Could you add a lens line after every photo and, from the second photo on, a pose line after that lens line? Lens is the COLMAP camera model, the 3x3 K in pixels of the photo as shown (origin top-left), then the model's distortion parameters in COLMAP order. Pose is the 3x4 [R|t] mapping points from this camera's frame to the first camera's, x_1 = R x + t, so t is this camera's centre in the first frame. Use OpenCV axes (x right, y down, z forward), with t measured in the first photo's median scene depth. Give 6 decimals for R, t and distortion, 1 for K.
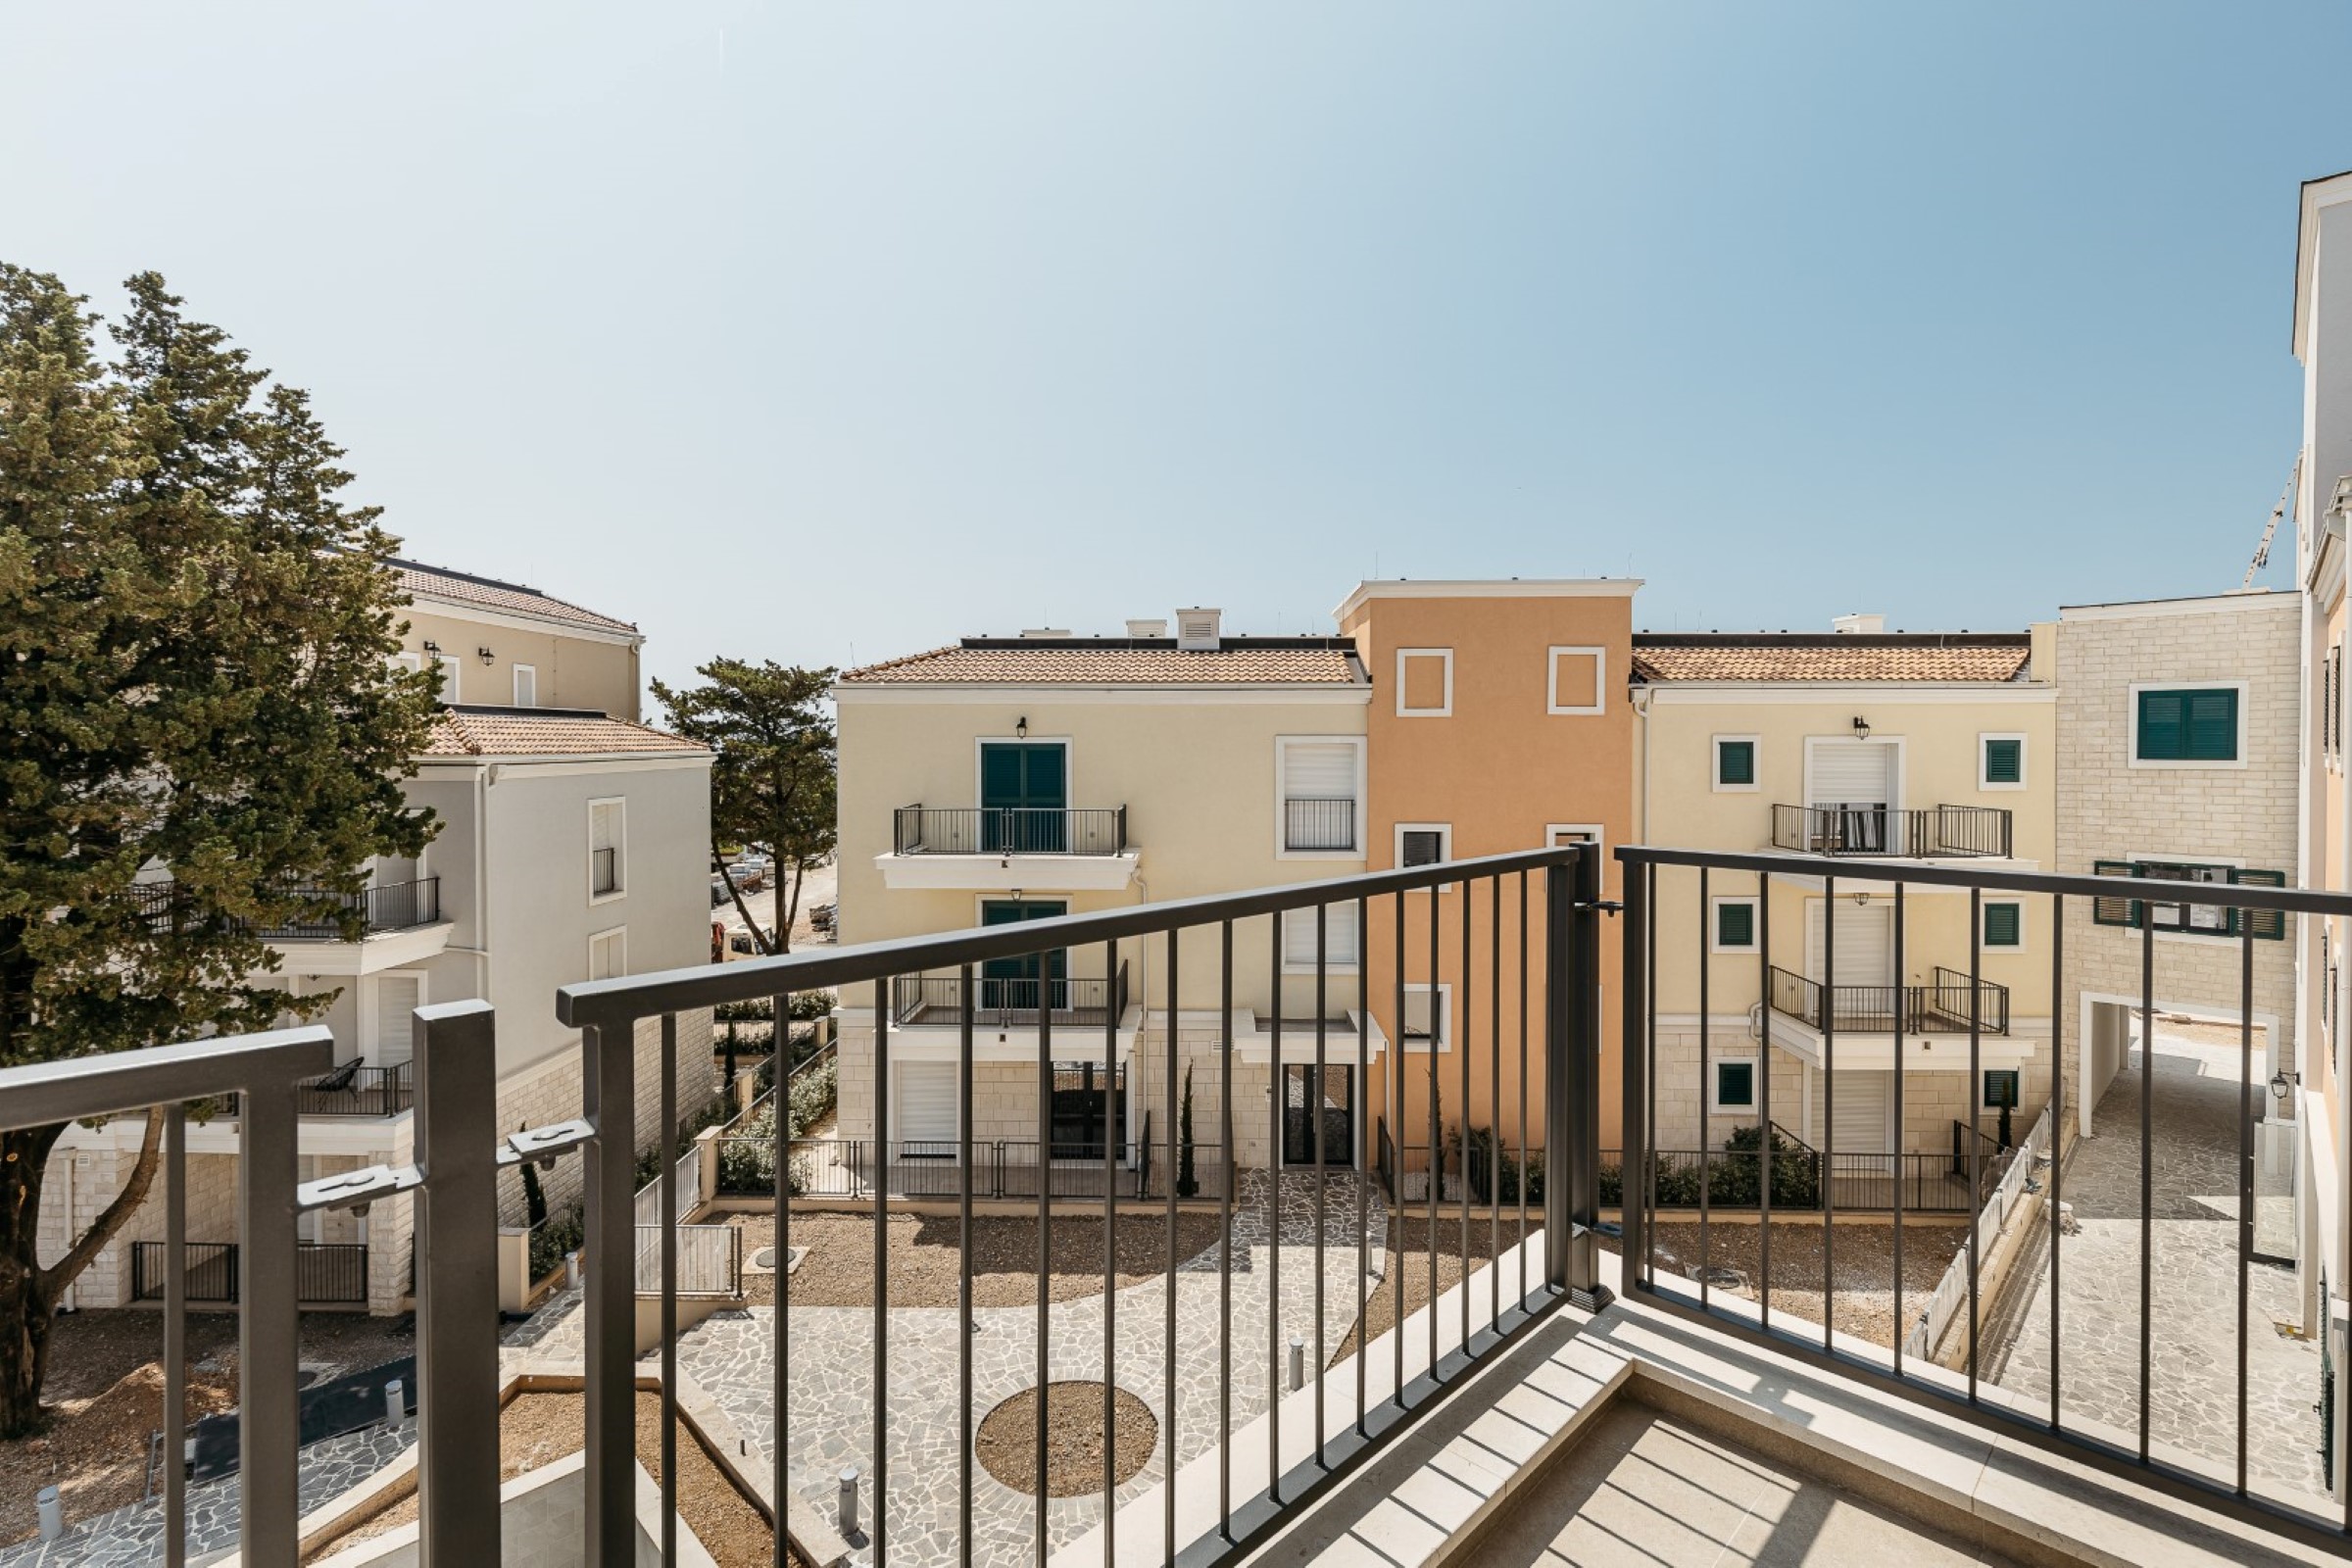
lens RADIAL K [[1073.0, 0, 1177.1], [0, 1073.0, 760.0], [0, 0, 1]] dist [0.003832, -0.000011]
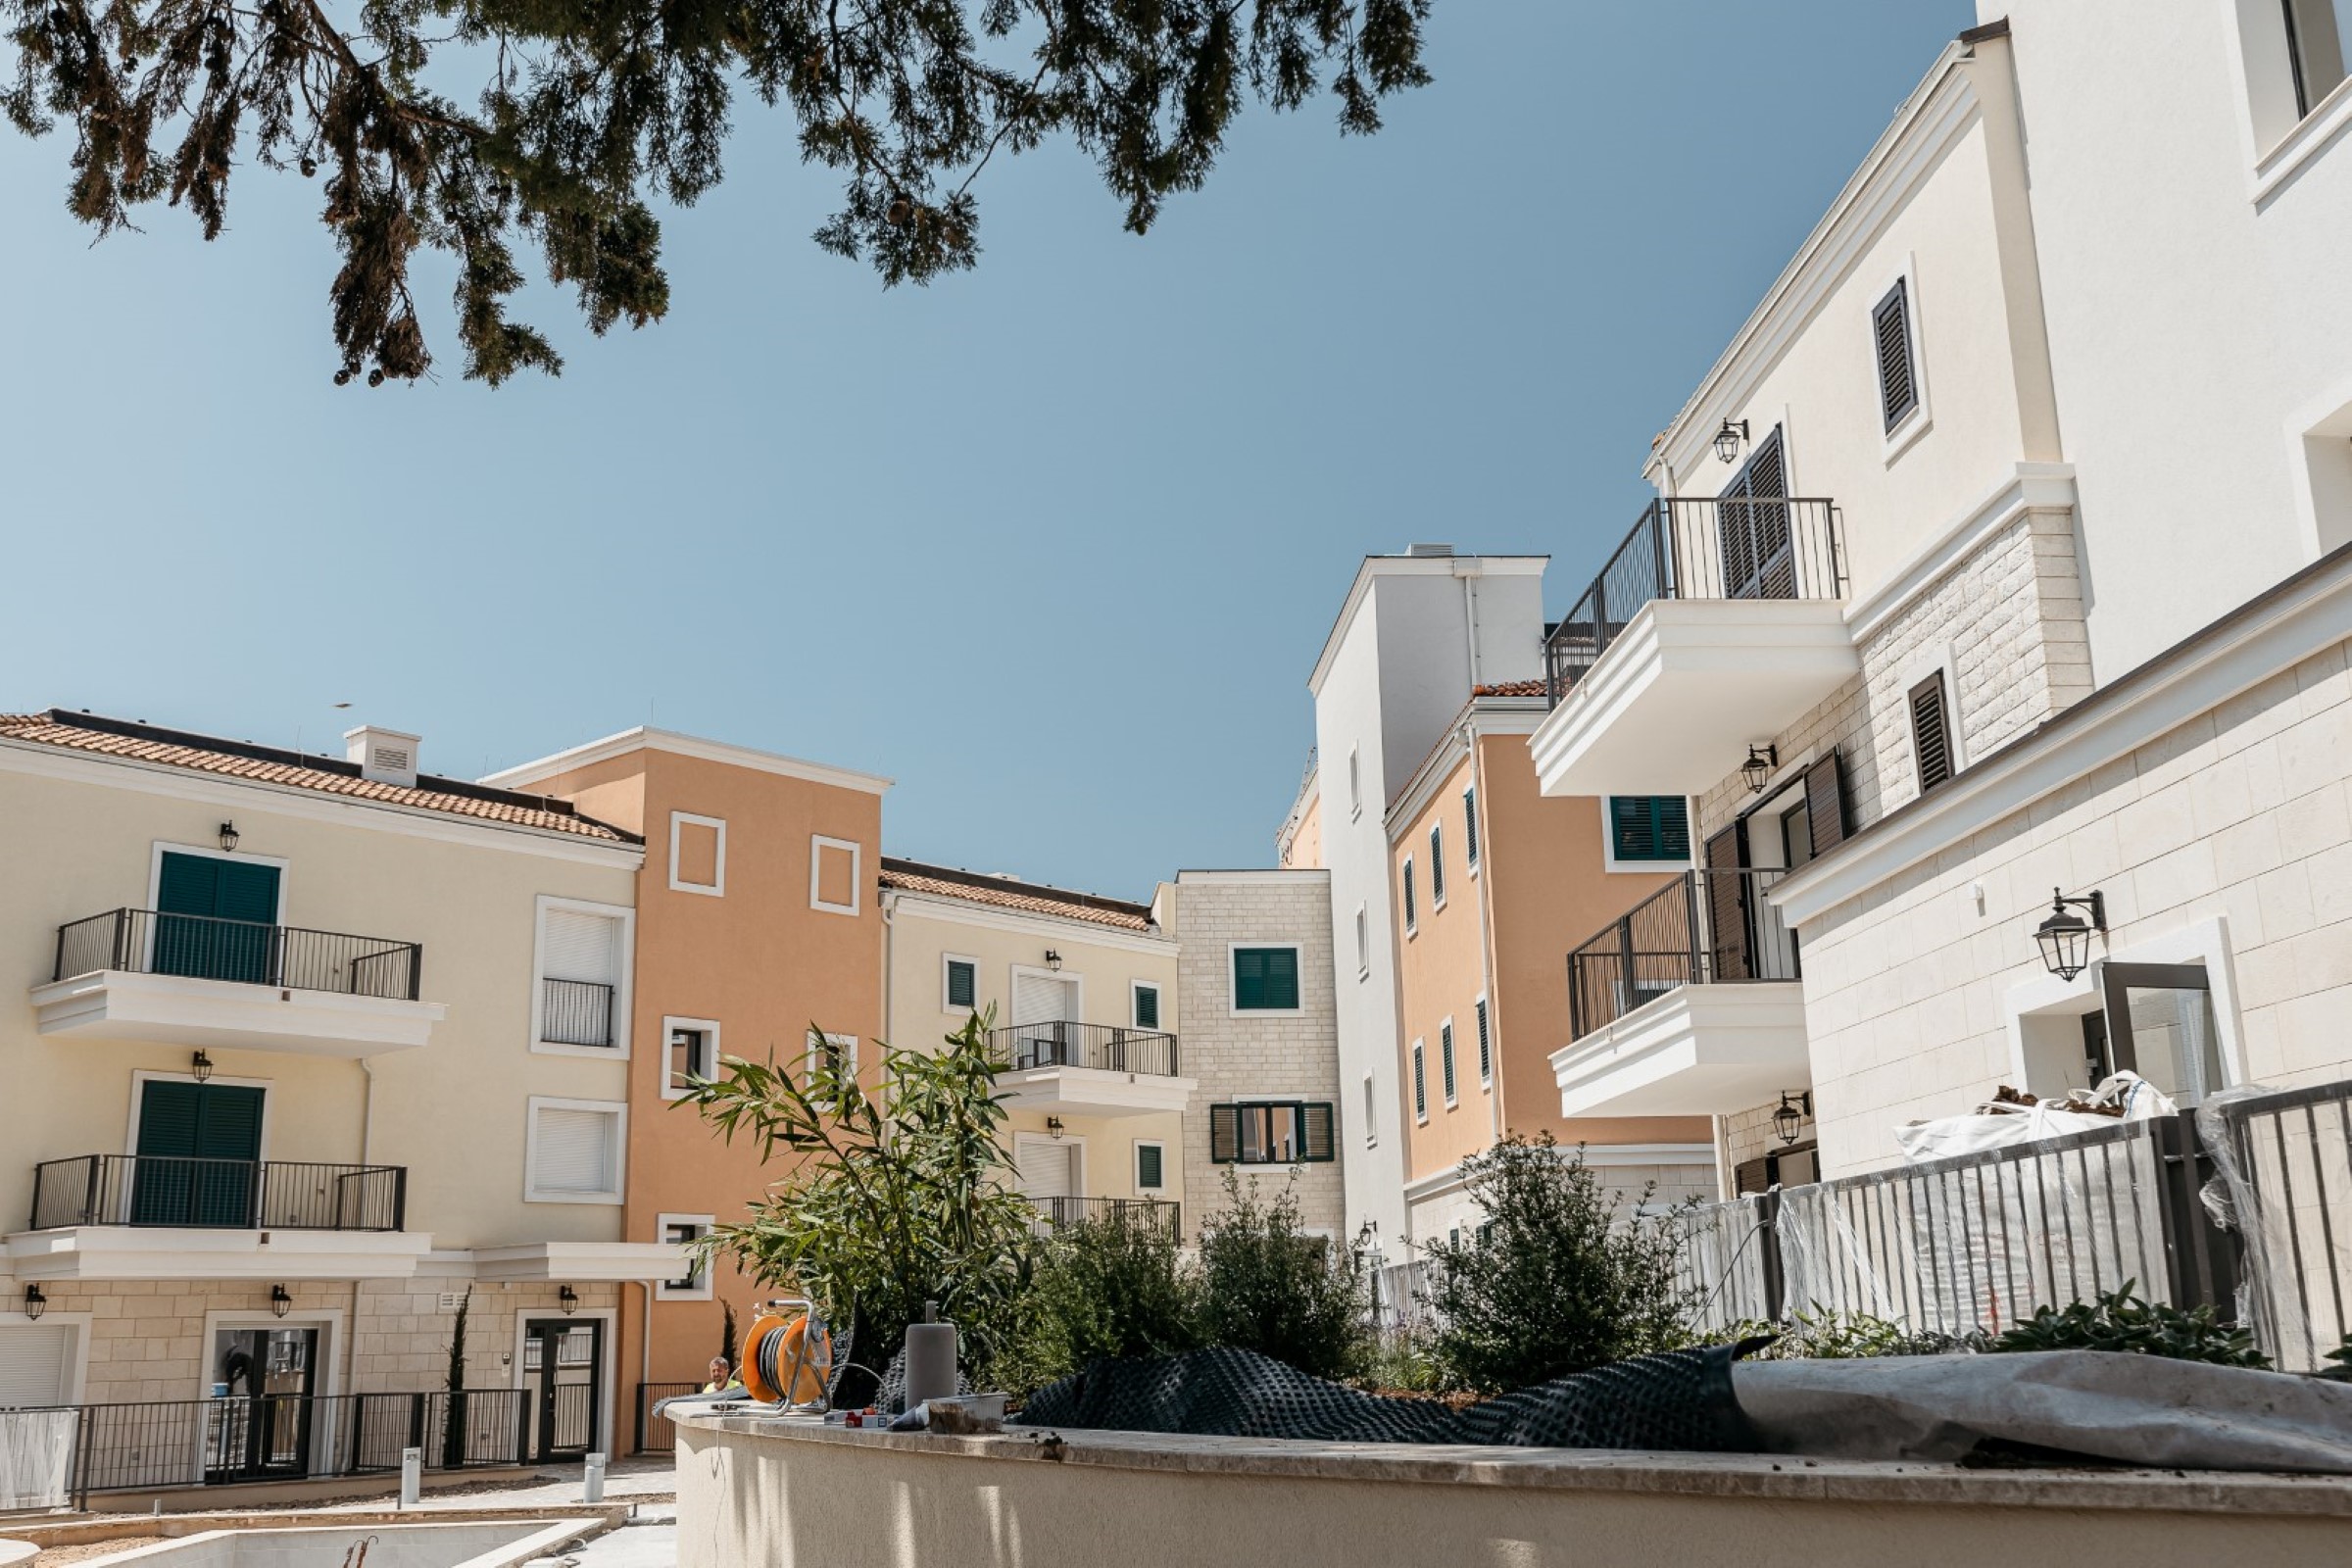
lens RADIAL K [[2417.2, 0, 1172.0], [0, 2417.2, 773.5], [0, 0, 1]] dist [0.021127, 0.000000]
pose [[0.635915, 0.179246, 0.750655, -0.999831], [0.039349, 0.963859, -0.263490, 0.393691], [-0.770755, 0.197095, 0.605879, -0.476935]]
